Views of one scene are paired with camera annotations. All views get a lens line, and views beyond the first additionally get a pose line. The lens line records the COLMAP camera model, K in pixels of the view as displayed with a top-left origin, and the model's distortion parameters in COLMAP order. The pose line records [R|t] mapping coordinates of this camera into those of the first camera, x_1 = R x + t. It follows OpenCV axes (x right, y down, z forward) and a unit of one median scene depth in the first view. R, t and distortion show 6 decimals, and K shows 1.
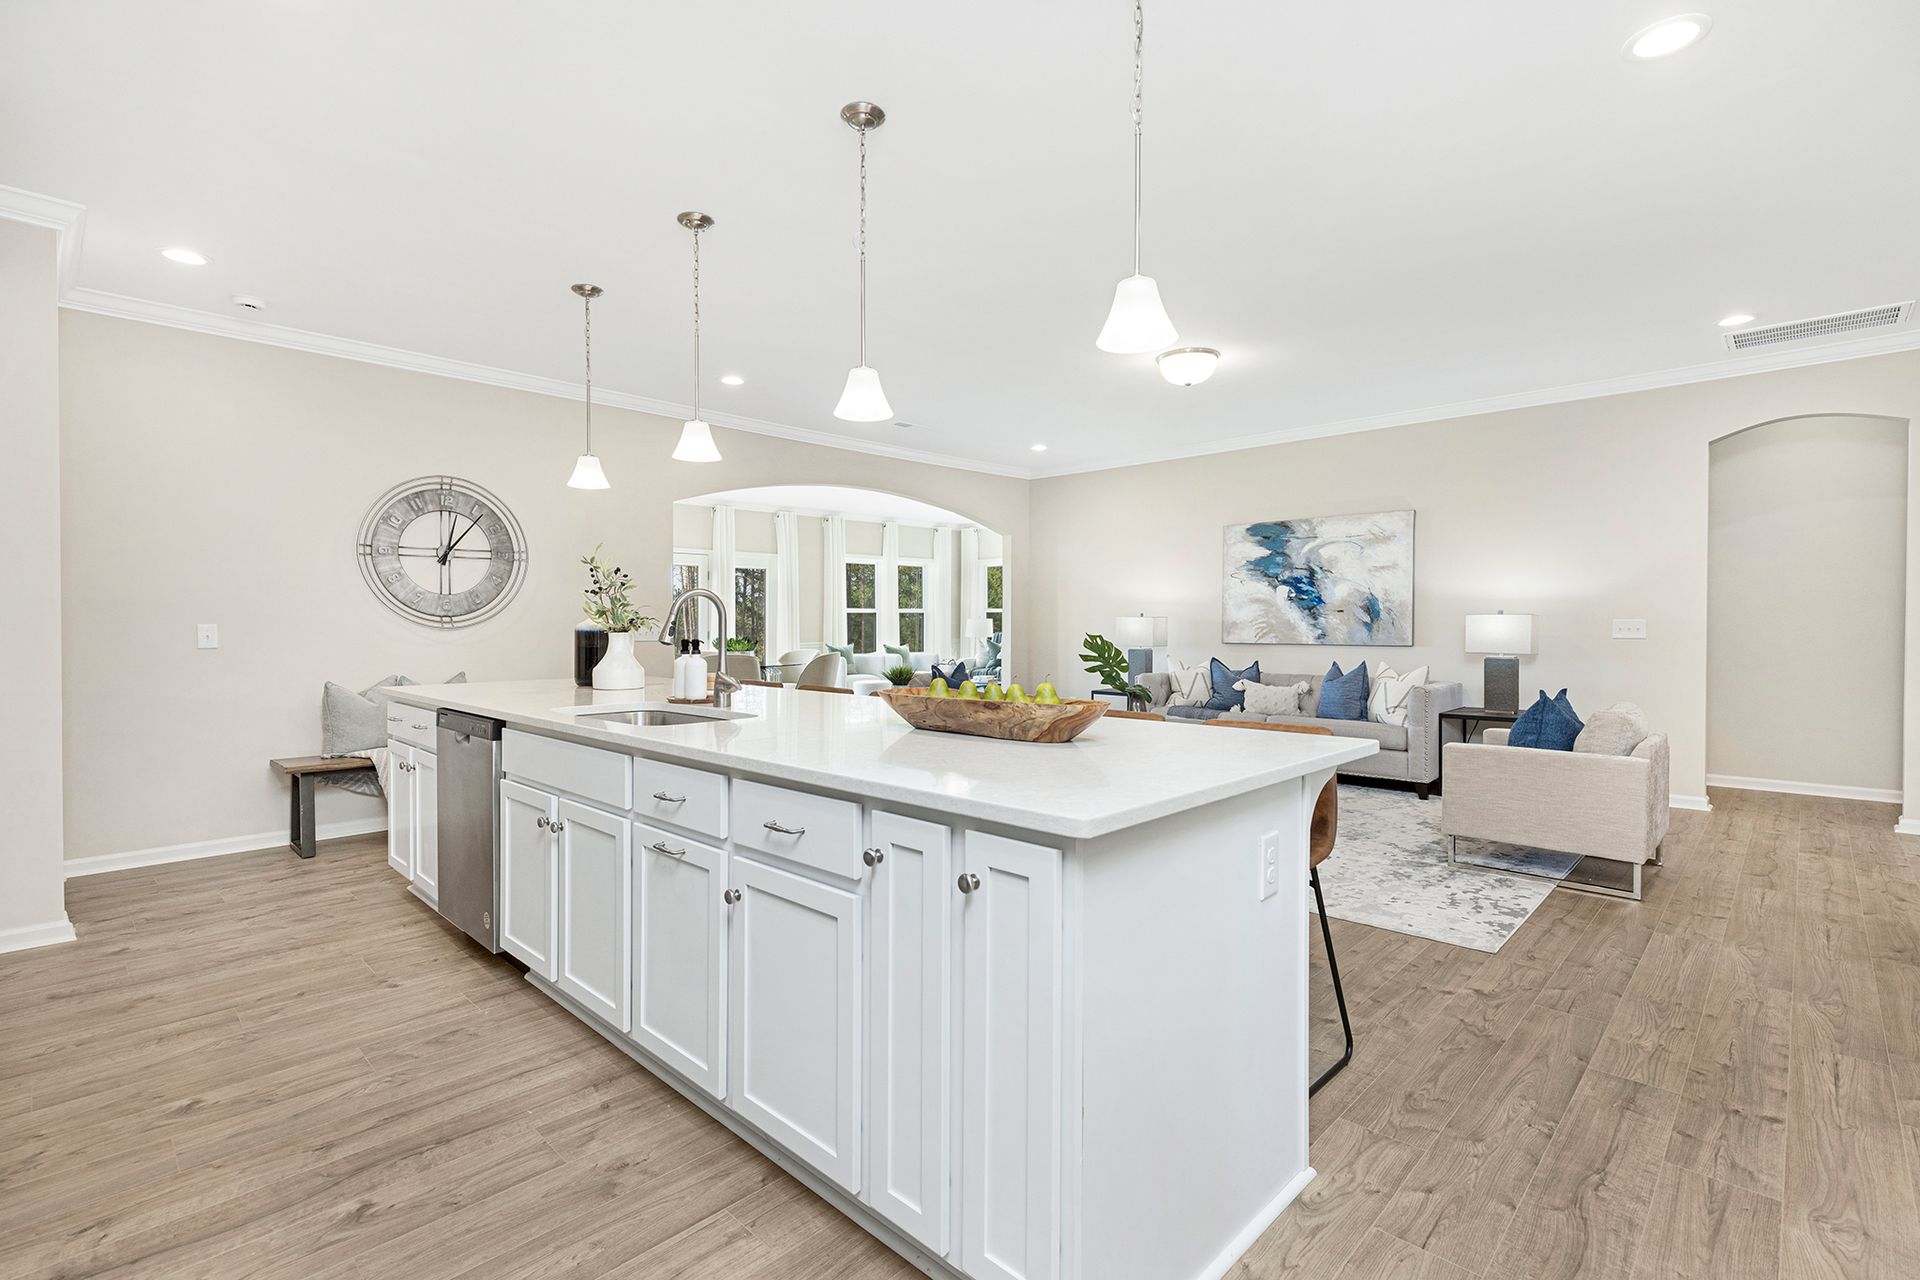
lens RADIAL K [[877.7, 0, 957.7], [0, 877.7, 627.8], [0, 0, 1]] dist [0.008727, -0.002865]
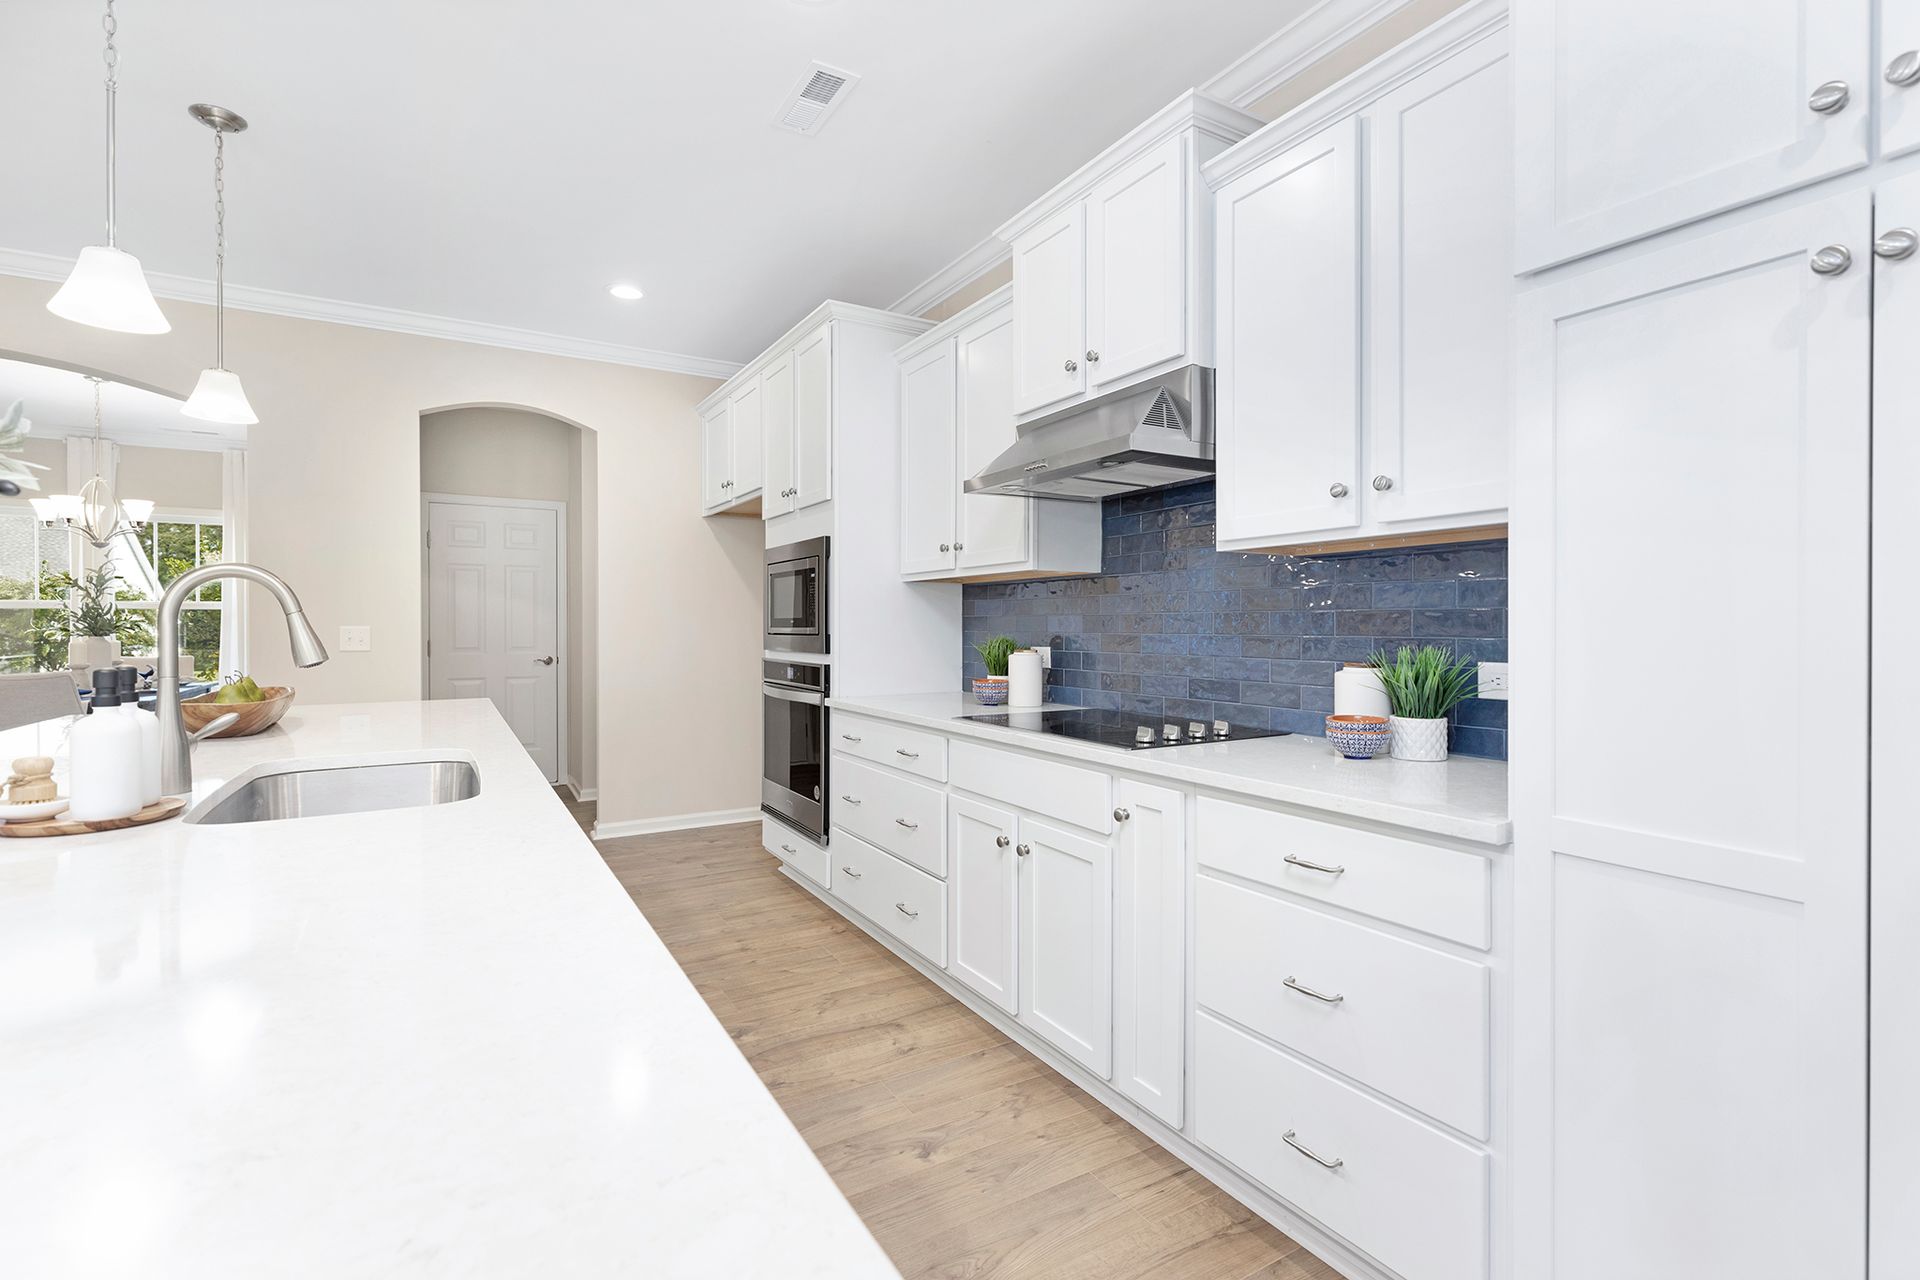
lens RADIAL K [[858.5, 0, 967.0], [0, 858.5, 622.0], [0, 0, 1]] dist [0.005655, -0.001005]
pose [[-0.969061, 0.002276, 0.246811, -0.585628], [0.002243, 0.999997, -0.000419, -0.005580], [-0.246811, 0.000148, -0.969064, 0.960178]]
